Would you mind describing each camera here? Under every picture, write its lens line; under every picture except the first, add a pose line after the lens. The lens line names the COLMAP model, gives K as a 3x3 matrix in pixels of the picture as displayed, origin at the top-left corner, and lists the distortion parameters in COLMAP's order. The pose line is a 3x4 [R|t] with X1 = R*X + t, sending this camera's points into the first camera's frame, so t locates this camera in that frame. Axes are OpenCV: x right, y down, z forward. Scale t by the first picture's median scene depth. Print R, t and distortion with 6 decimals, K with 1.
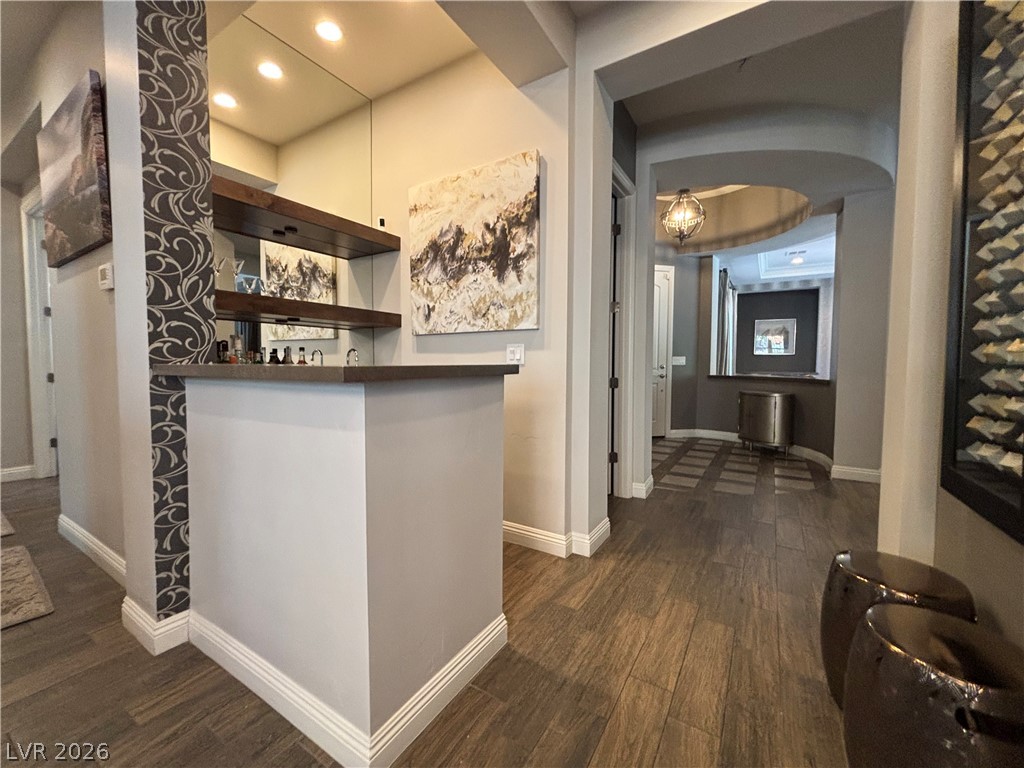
lens RADIAL K [[411.2, 0, 511.0], [0, 411.2, 382.6], [0, 0, 1]] dist [0.006731, -0.000749]
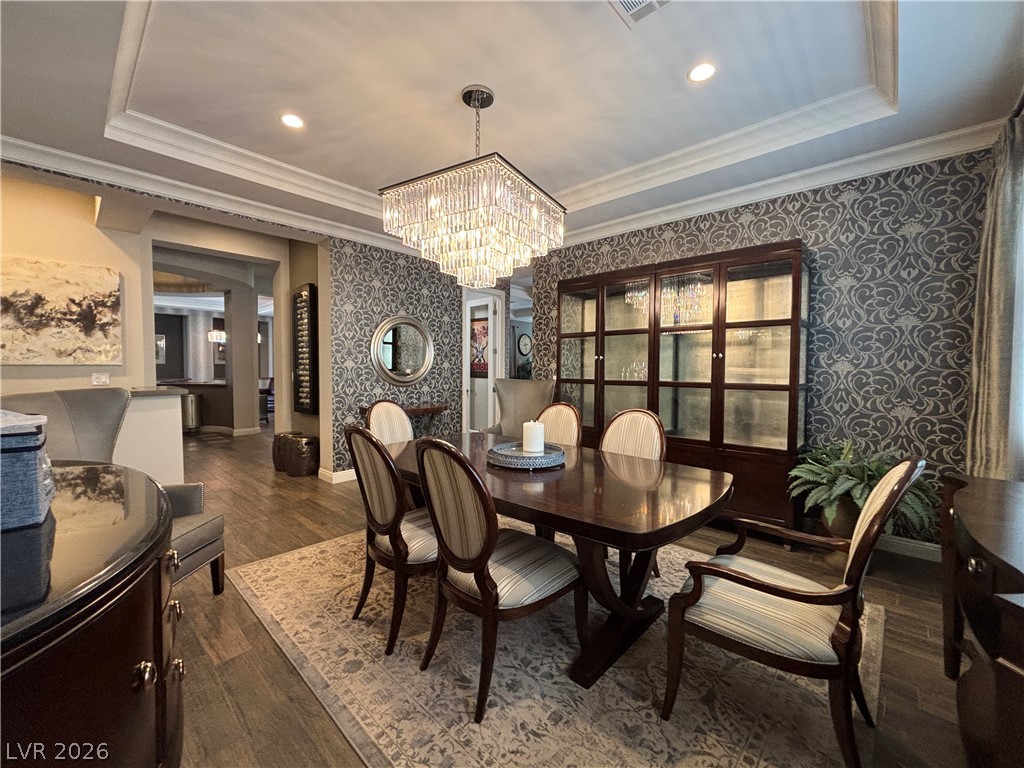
lens RADIAL K [[411.2, 0, 512.5], [0, 411.2, 382.6], [0, 0, 1]] dist [0.006731, -0.000749]
pose [[0.188105, -0.039713, 0.981346, -1.332159], [0.042238, 0.998585, 0.032314, -0.036291], [-0.981240, 0.035372, 0.189516, -0.990322]]
